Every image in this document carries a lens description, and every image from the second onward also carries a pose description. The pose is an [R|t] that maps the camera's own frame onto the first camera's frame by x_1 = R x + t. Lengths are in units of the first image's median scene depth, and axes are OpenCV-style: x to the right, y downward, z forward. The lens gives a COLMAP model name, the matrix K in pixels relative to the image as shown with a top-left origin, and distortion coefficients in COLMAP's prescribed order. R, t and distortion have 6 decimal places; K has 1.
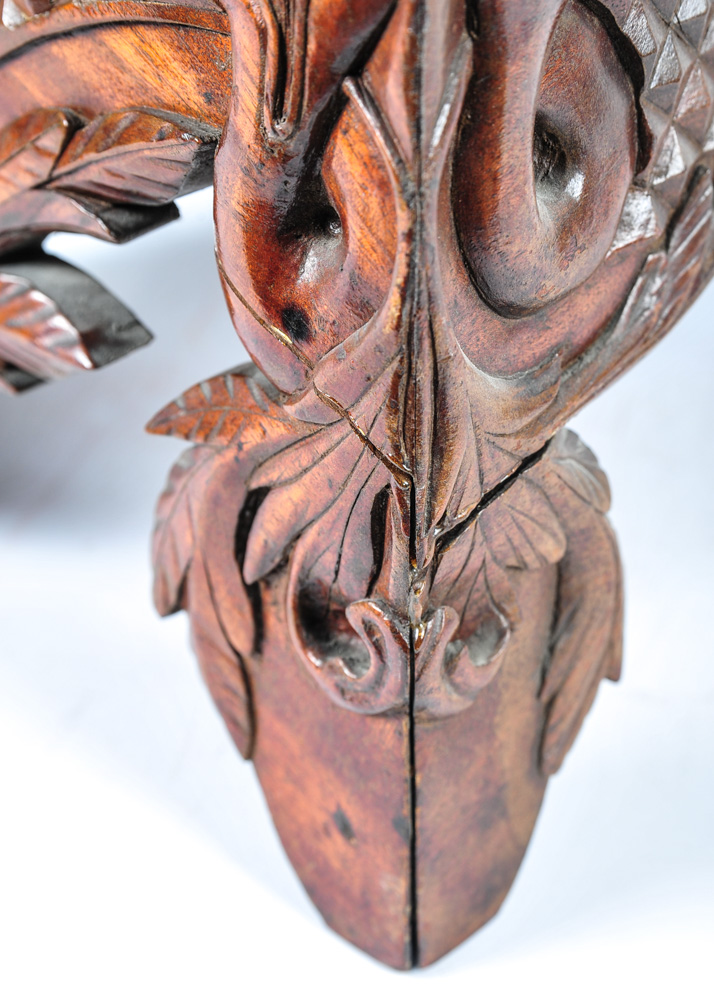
lens RADIAL K [[2167.1, 0, 358.7], [0, 2167.1, 498.9], [0, 0, 1]] dist [0.039515, 0.000000]
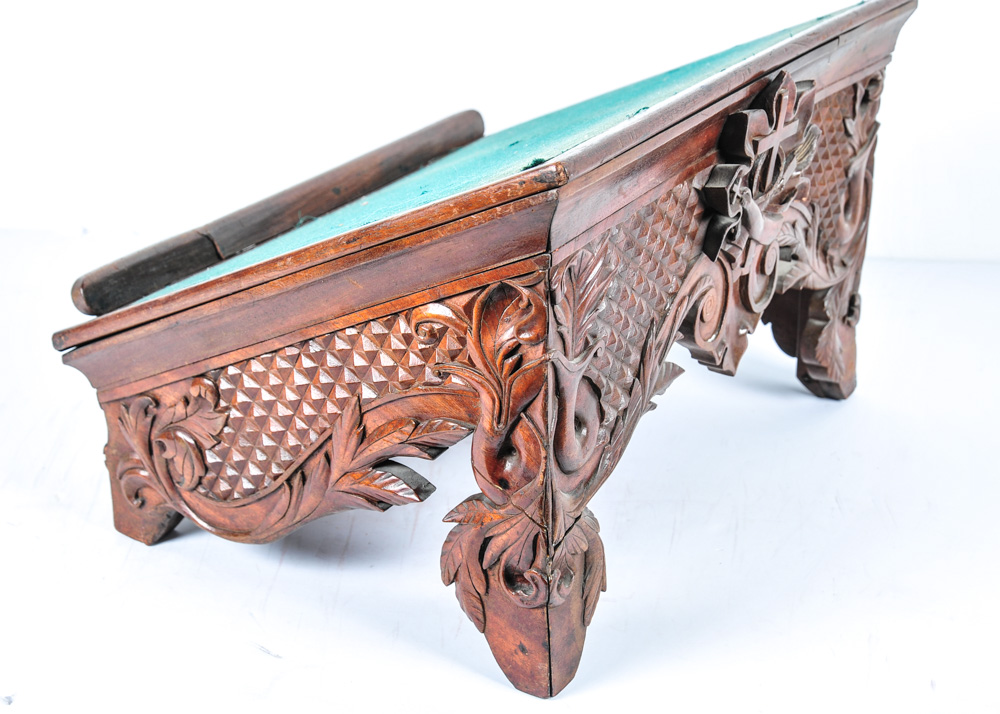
lens RADIAL K [[1845.9, 0, 499.8], [0, 1845.9, 358.7], [0, 0, 1]] dist [0.147067, 0.000000]
pose [[0.983613, -0.089326, 0.156609, -0.415890], [0.102066, 0.991925, -0.075280, -0.056129], [-0.148620, 0.090031, 0.984788, -1.577225]]
